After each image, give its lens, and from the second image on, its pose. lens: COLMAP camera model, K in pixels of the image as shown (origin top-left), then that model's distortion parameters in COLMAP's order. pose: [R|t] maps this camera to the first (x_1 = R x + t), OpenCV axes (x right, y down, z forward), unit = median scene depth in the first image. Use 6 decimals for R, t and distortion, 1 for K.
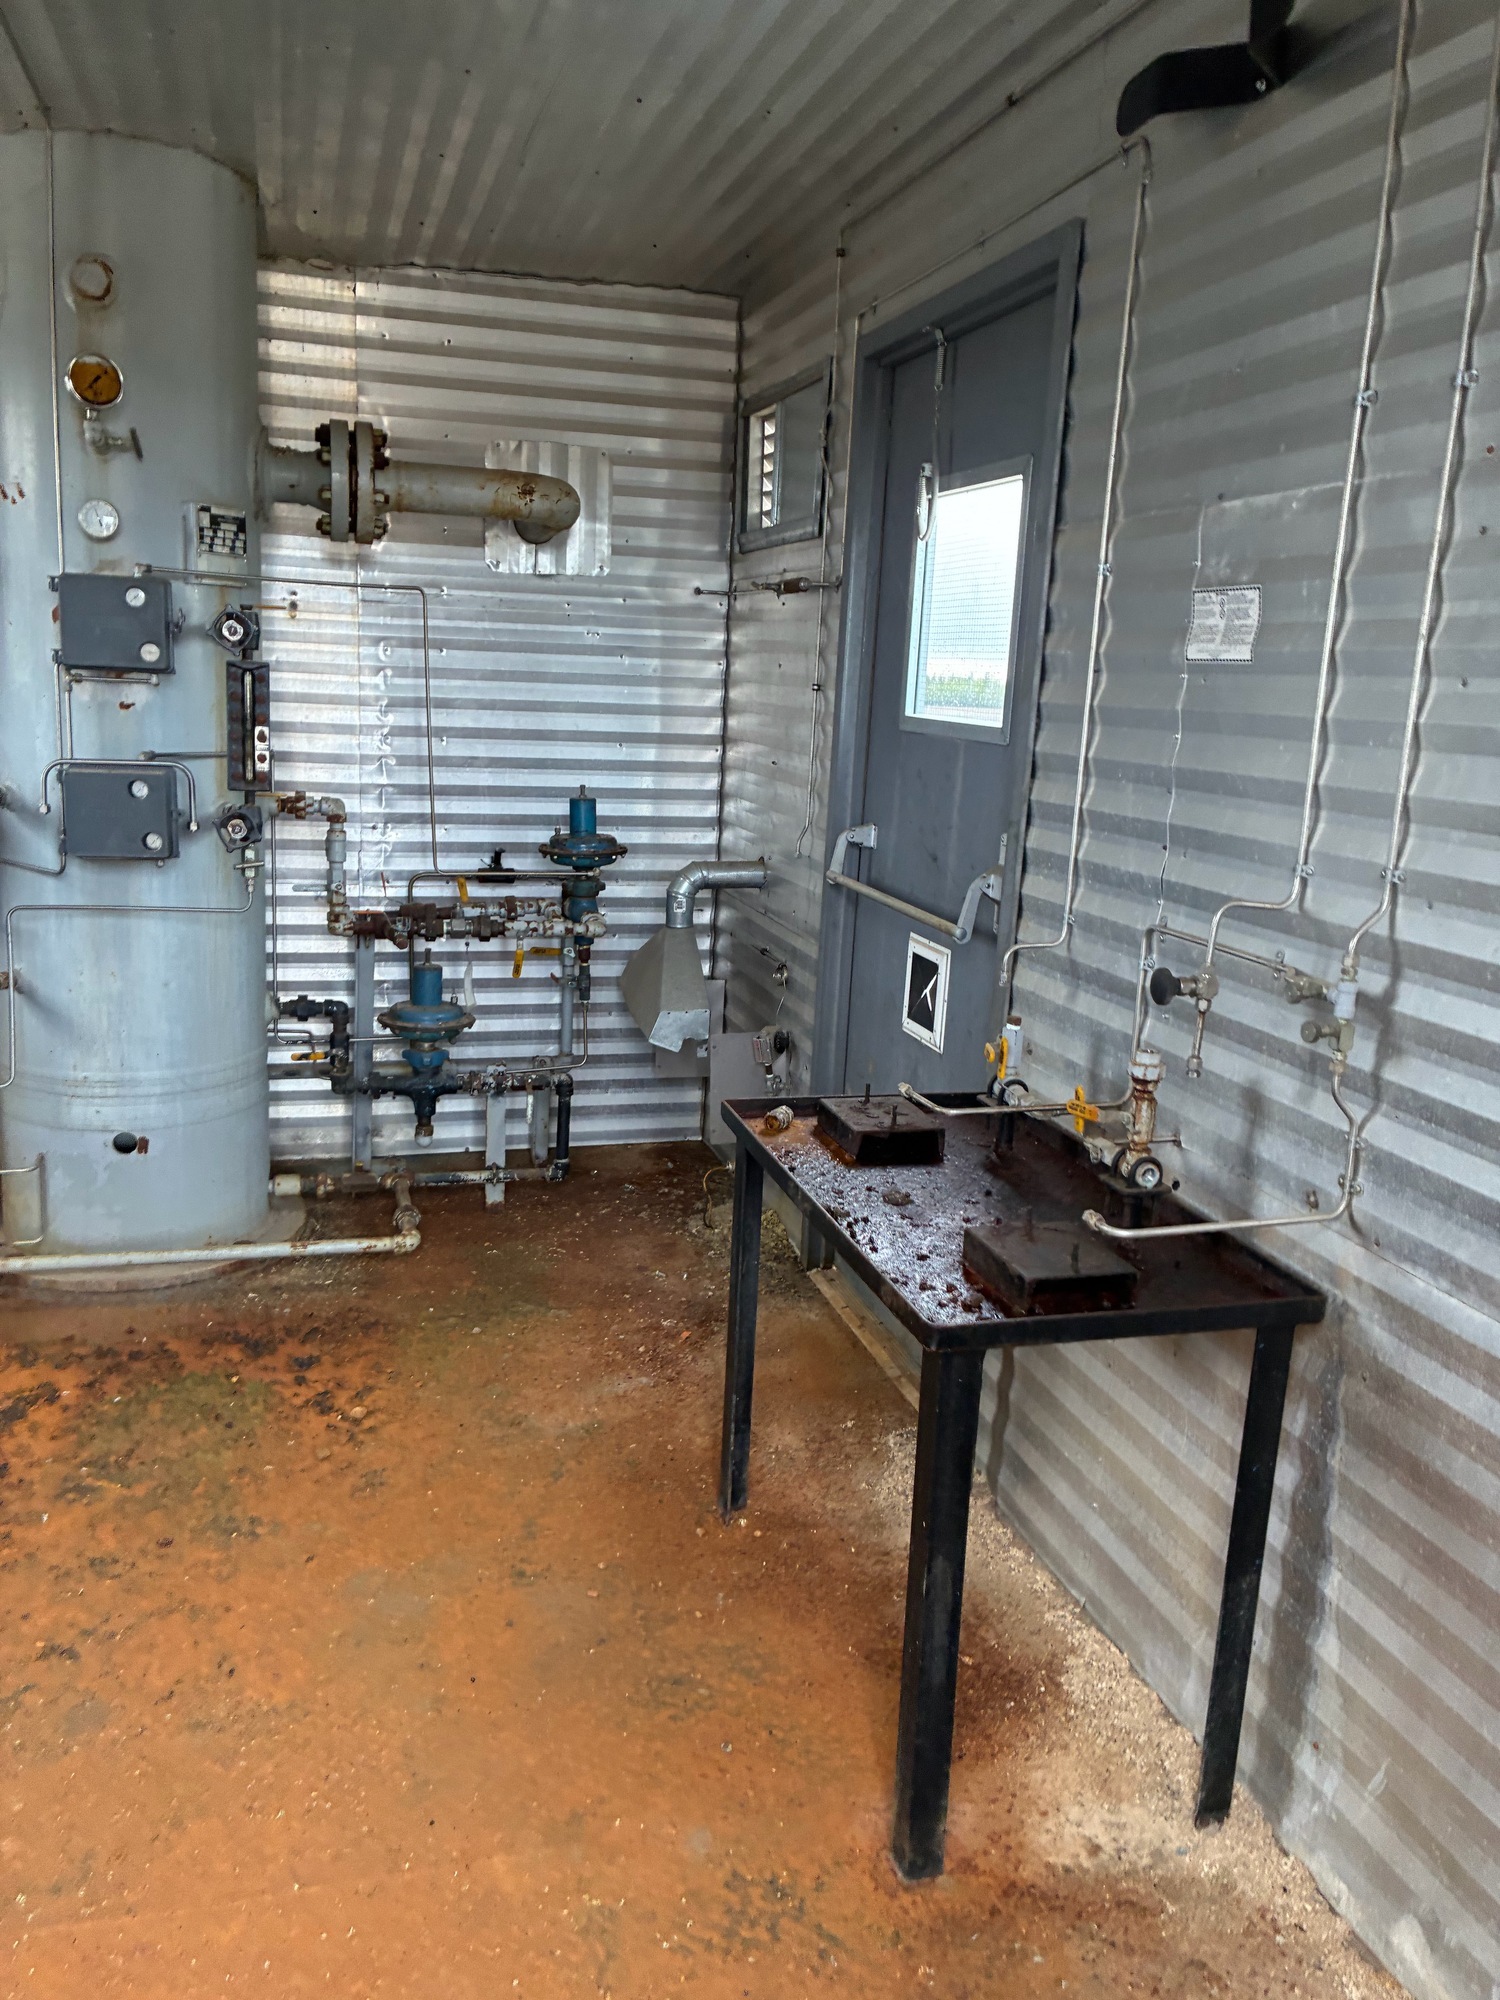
lens RADIAL K [[1522.3, 0, 761.9], [0, 1522.3, 982.2], [0, 0, 1]] dist [0.046252, -0.052809]
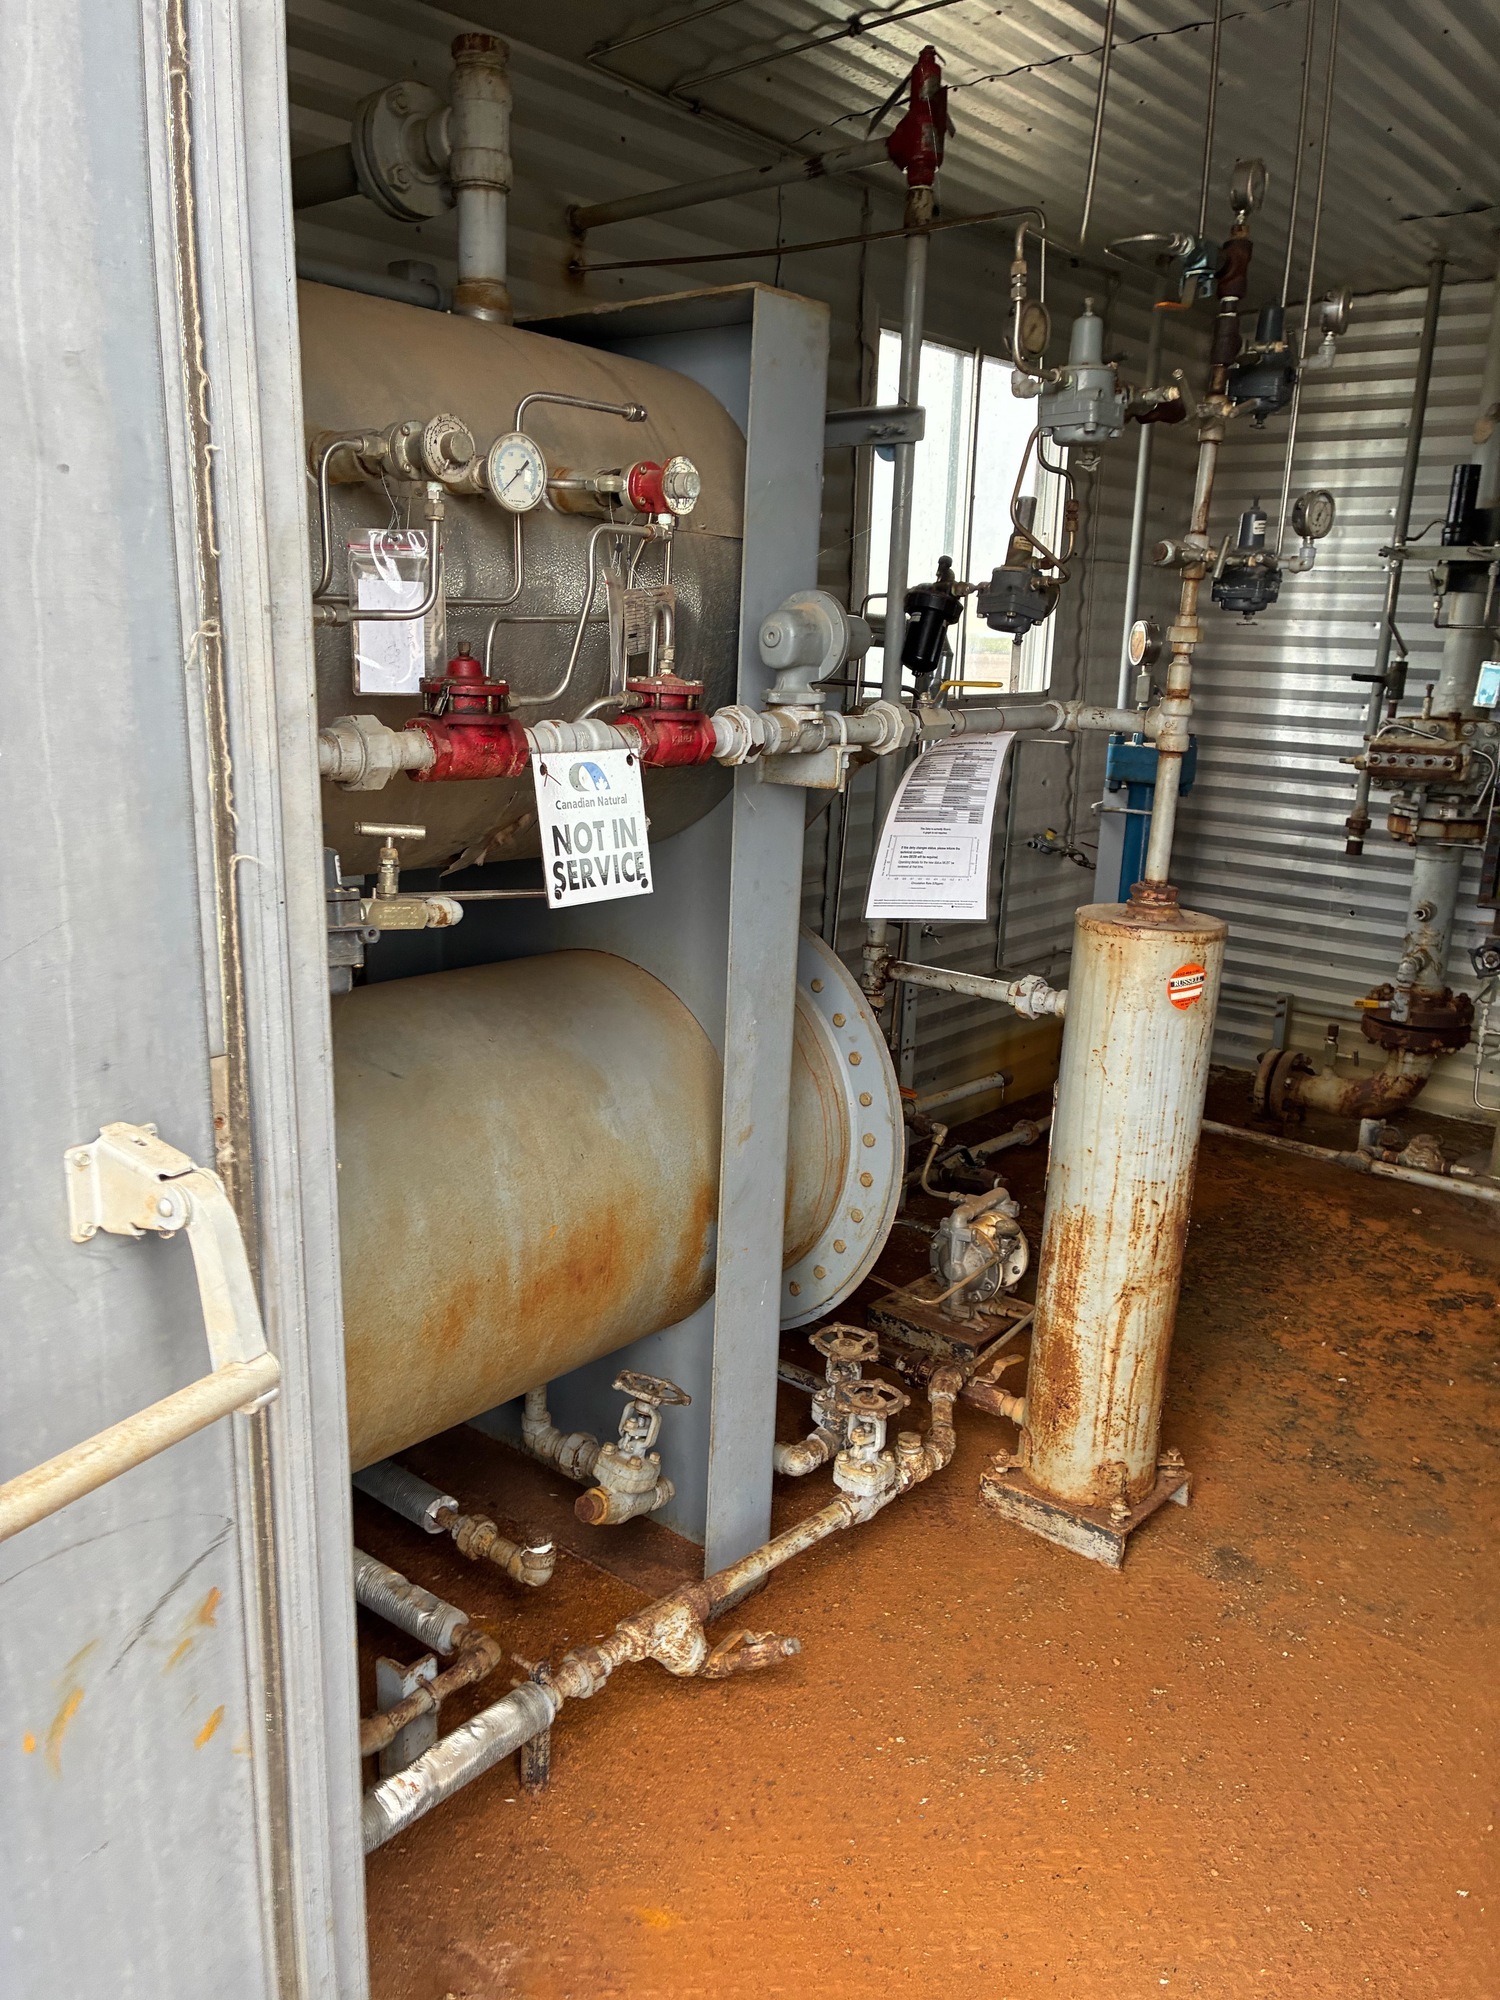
lens RADIAL K [[1522.3, 0, 737.9], [0, 1522.3, 1020.5], [0, 0, 1]] dist [0.046252, -0.052809]
pose [[0.548514, 0.172313, -0.818194, 0.116199], [-0.162813, 0.981815, 0.097623, 0.039139], [0.820137, 0.079665, 0.566594, -0.107272]]
